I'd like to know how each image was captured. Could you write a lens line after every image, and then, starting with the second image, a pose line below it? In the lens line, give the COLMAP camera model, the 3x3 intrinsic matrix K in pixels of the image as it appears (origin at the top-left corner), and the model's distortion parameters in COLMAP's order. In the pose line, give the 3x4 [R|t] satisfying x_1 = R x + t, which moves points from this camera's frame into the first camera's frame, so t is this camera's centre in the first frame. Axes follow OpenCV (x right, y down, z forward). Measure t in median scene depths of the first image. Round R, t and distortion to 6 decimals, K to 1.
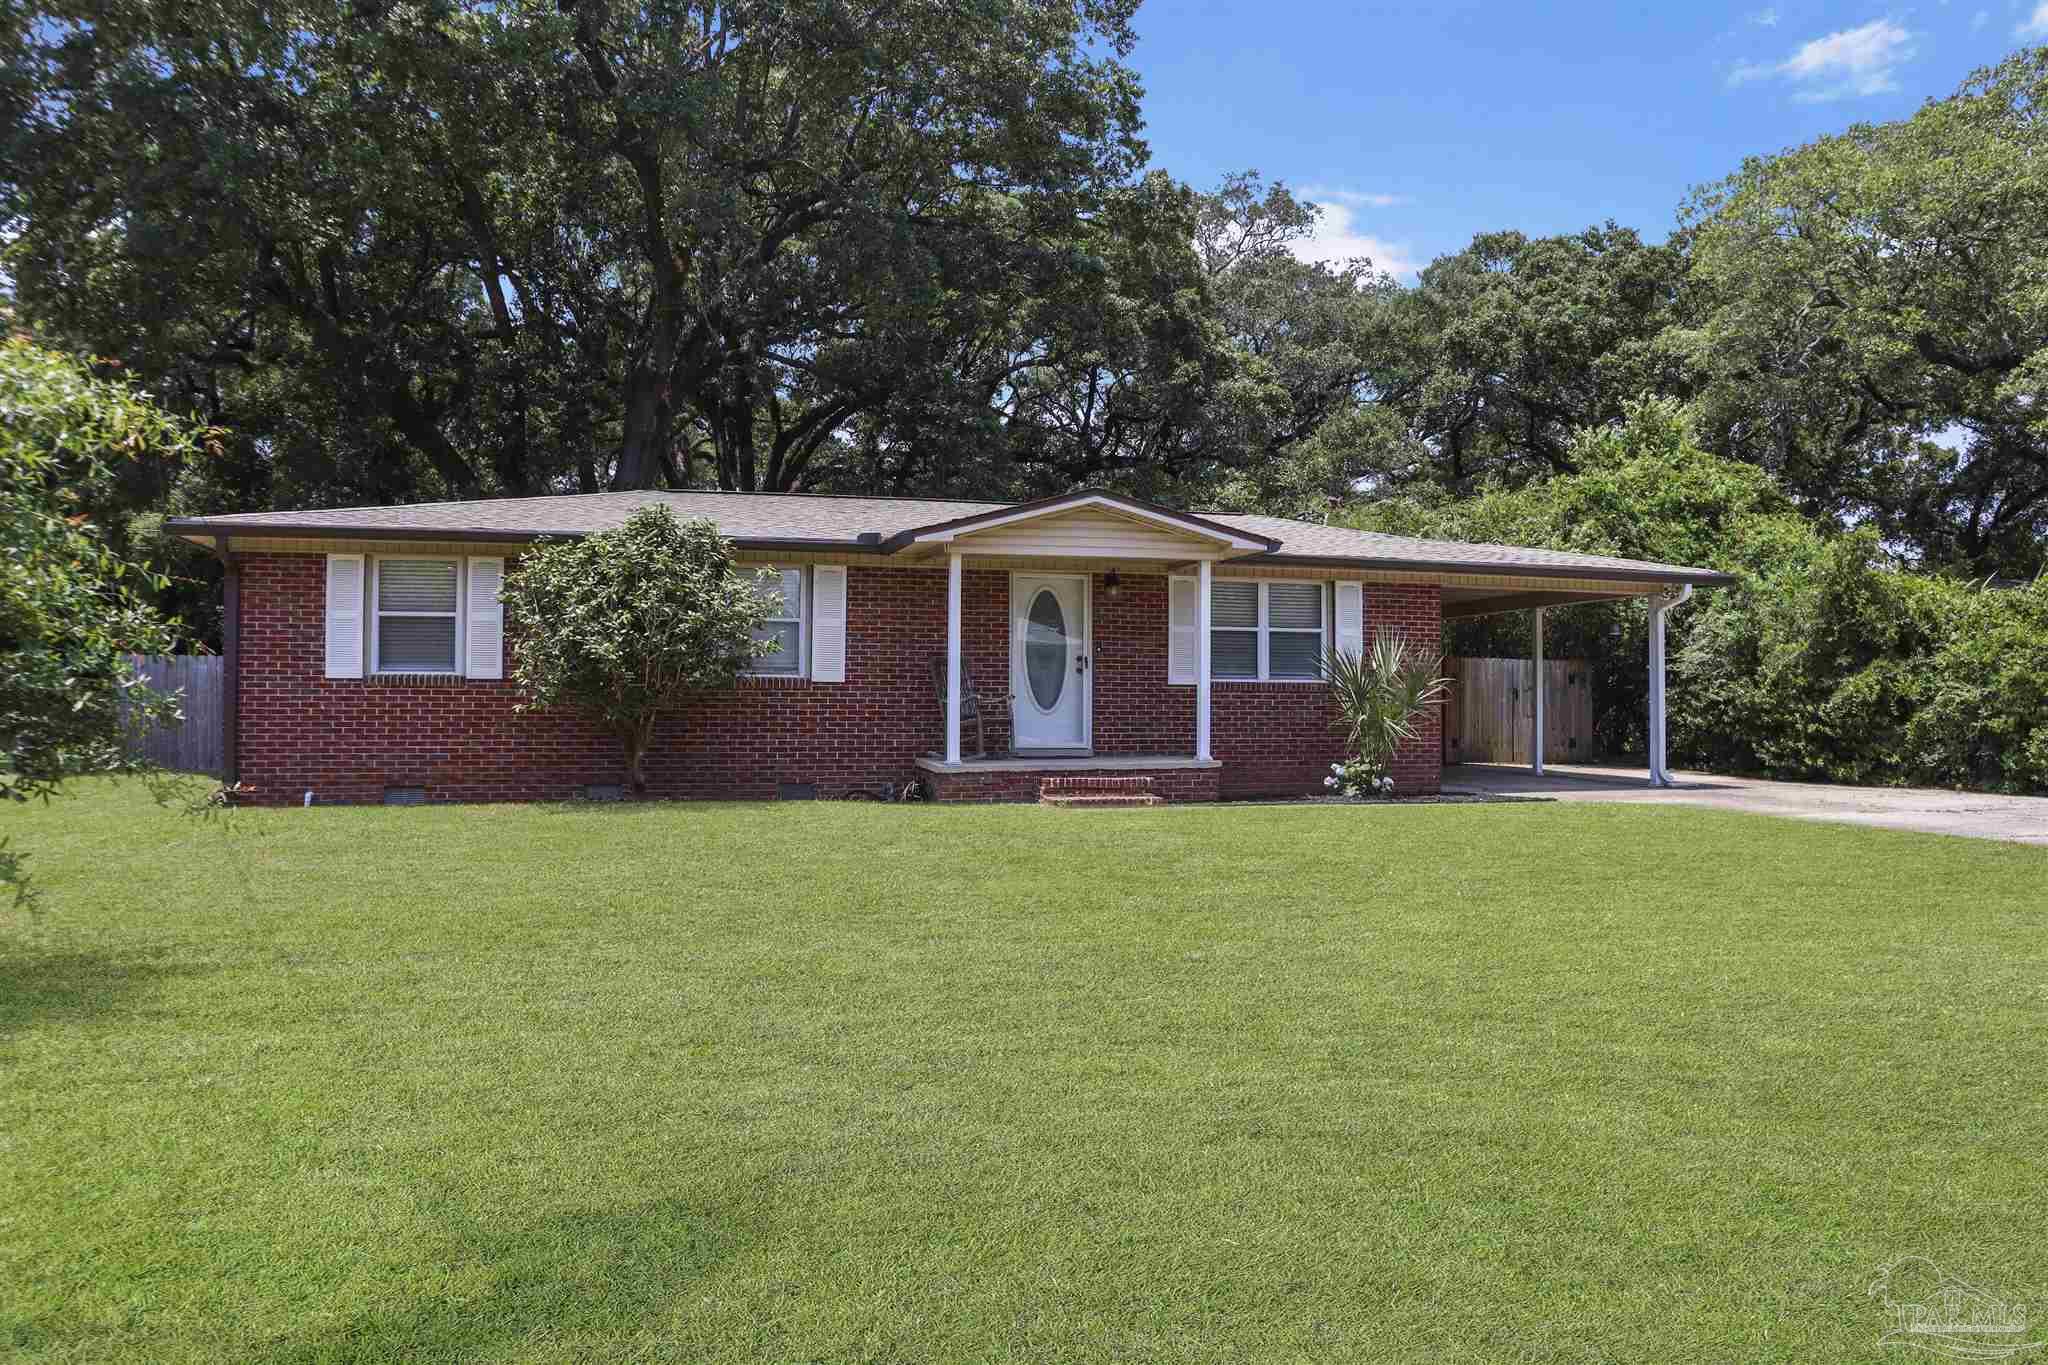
lens RADIAL K [[1413.6, 0, 1024.0], [0, 1413.6, 682.5], [0, 0, 1]] dist [-0.120096, 0.066615]
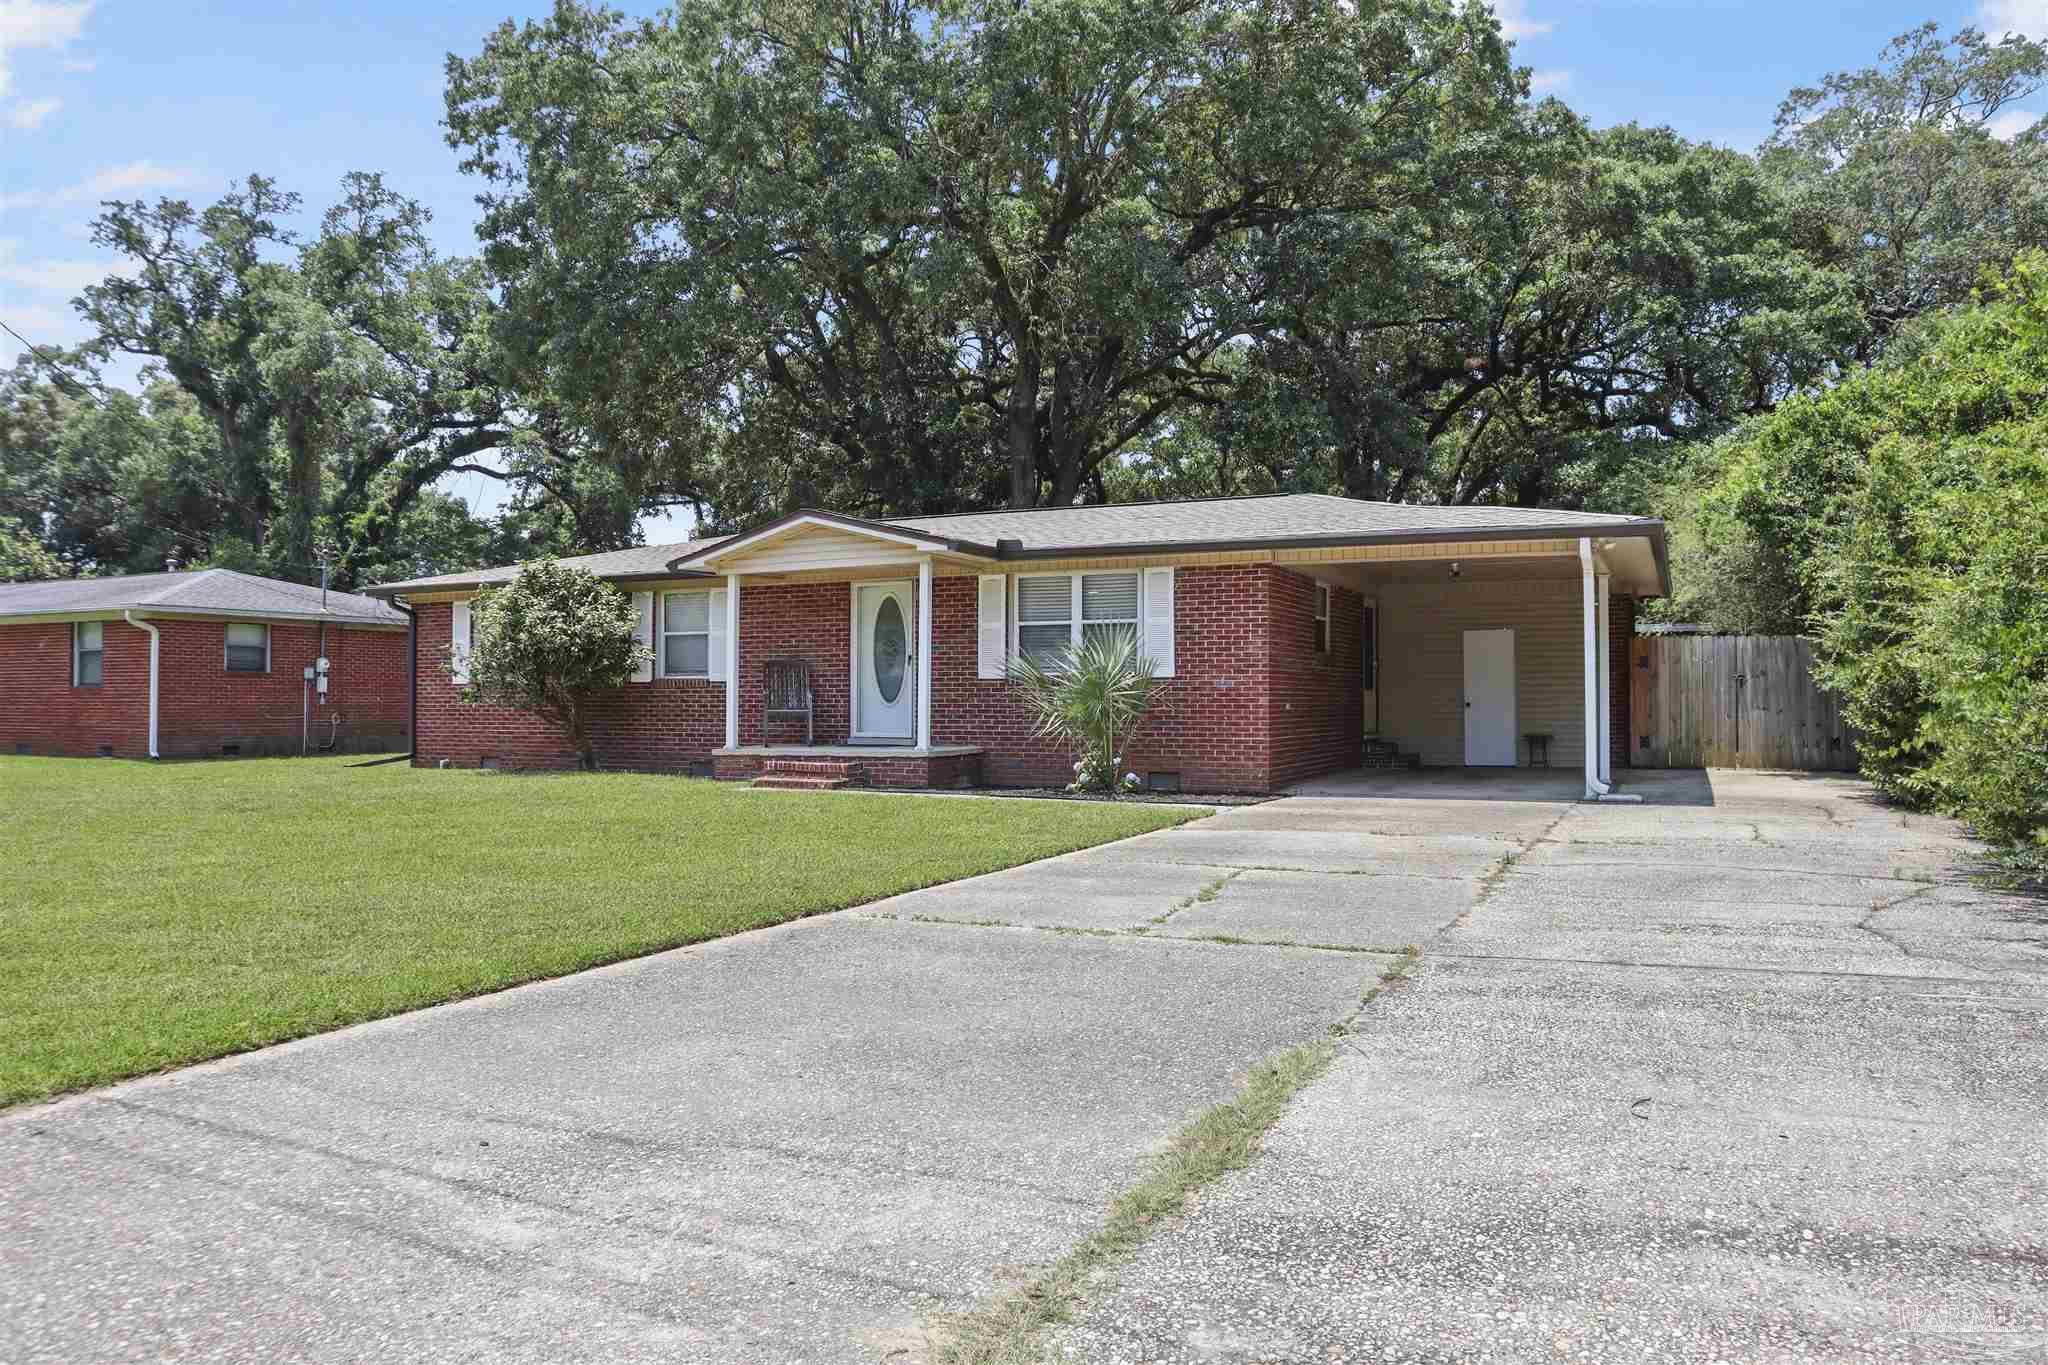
lens RADIAL K [[1413.6, 0, 1024.0], [0, 1413.6, 682.5], [0, 0, 1]] dist [-0.120096, 0.066615]
pose [[0.750890, -0.012416, -0.660310, 0.871952], [0.015604, 0.999878, -0.001056, 0.006028], [0.660242, -0.009510, 0.750992, 0.241574]]
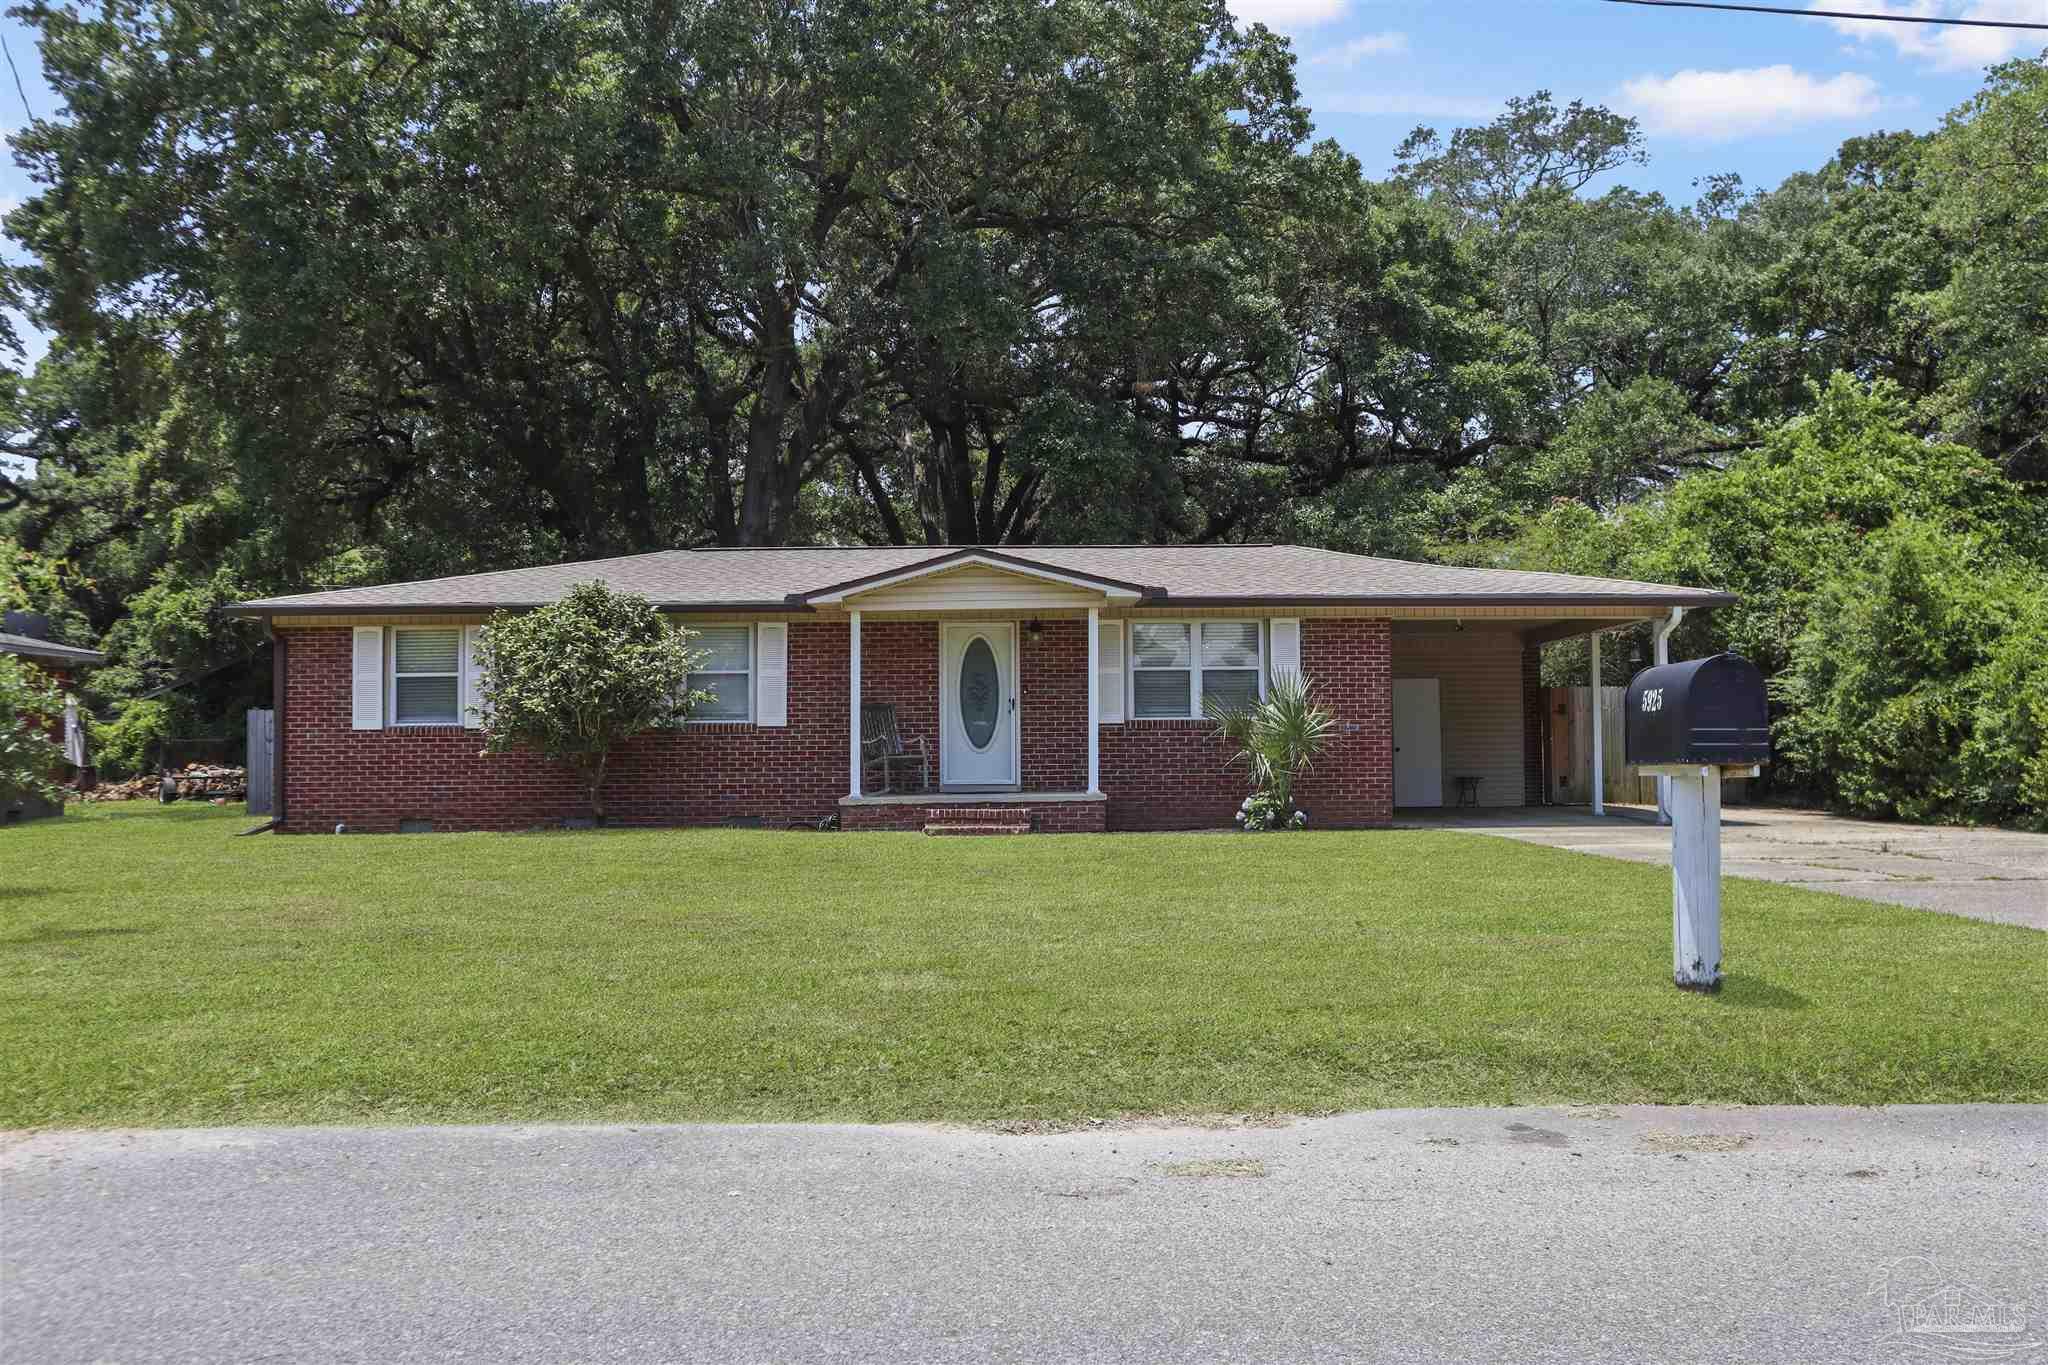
lens RADIAL K [[1853.9, 0, 1024.0], [0, 1853.9, 682.5], [0, 0, 1]] dist [-0.053812, 0.081882]
pose [[0.964795, -0.021759, -0.262101, 0.438215], [0.016131, 0.999591, -0.023602, 0.002655], [0.262507, 0.018543, 0.964752, -0.368312]]
